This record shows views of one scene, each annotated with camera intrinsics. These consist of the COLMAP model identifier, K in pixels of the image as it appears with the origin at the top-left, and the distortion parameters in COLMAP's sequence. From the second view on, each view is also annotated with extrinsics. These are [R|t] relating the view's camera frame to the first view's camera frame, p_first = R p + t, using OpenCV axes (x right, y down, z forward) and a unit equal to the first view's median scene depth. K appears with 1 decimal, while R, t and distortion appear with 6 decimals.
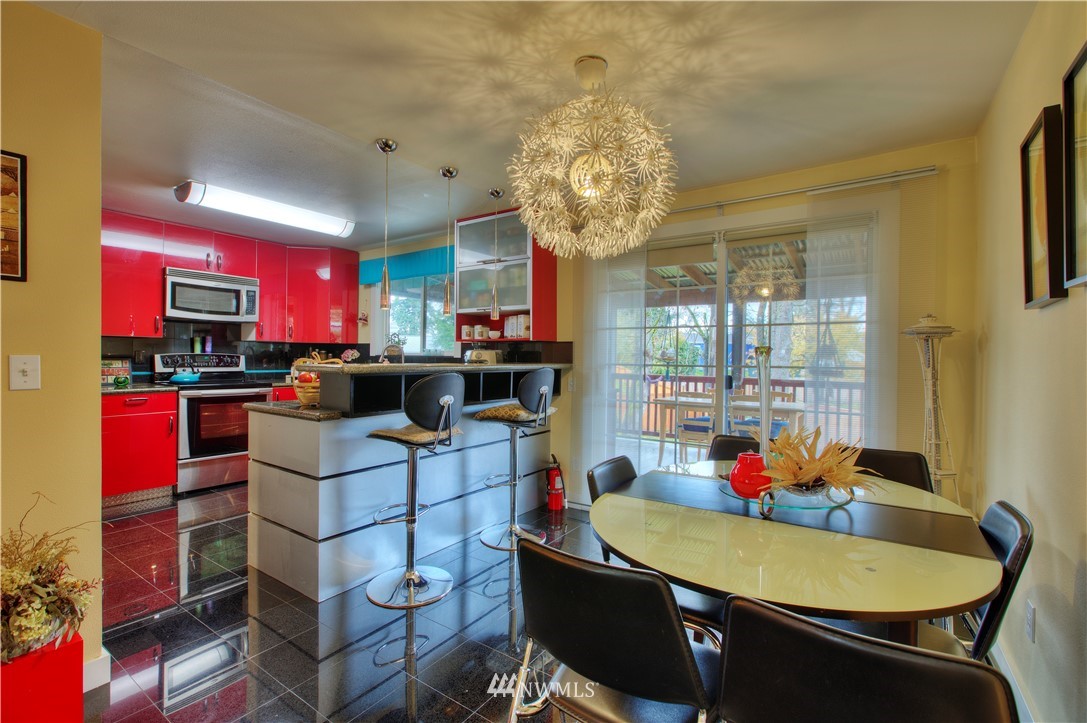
lens RADIAL K [[484.2, 0, 543.5], [0, 484.2, 361.5], [0, 0, 1]] dist [0.005740, 0.000835]
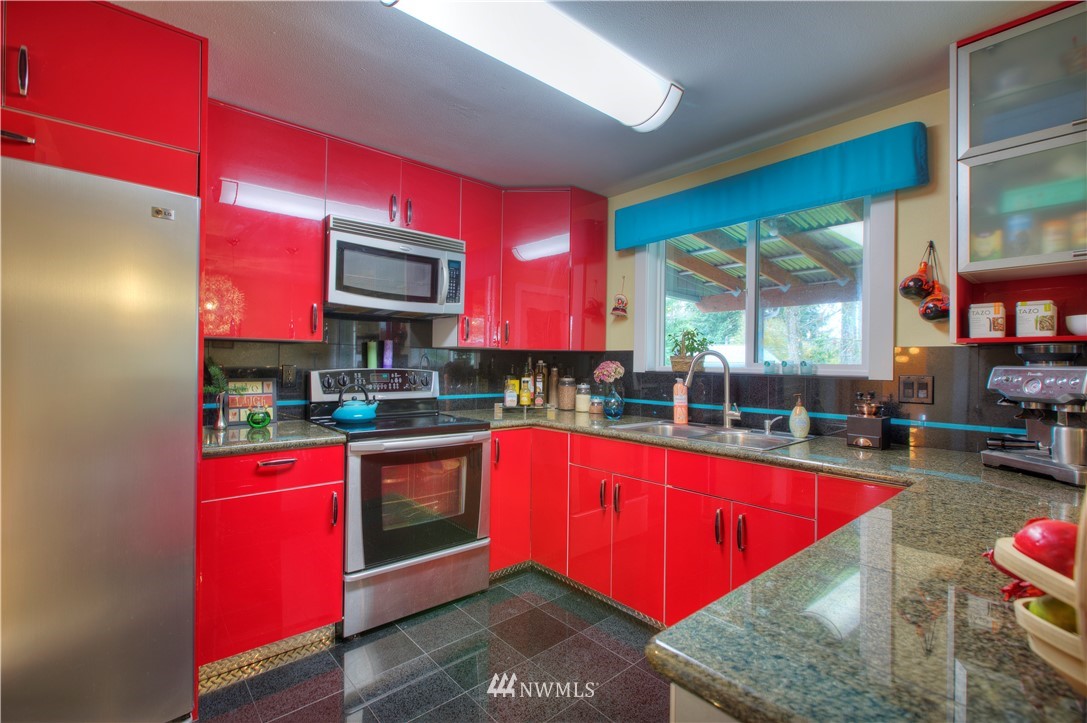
lens RADIAL K [[484.2, 0, 543.5], [0, 484.2, 361.5], [0, 0, 1]] dist [0.005740, 0.000835]
pose [[0.971374, 0.001573, -0.237549, -0.386178], [-0.004539, 0.999918, -0.011941, -0.020091], [0.237510, 0.012677, 0.971302, 0.495755]]
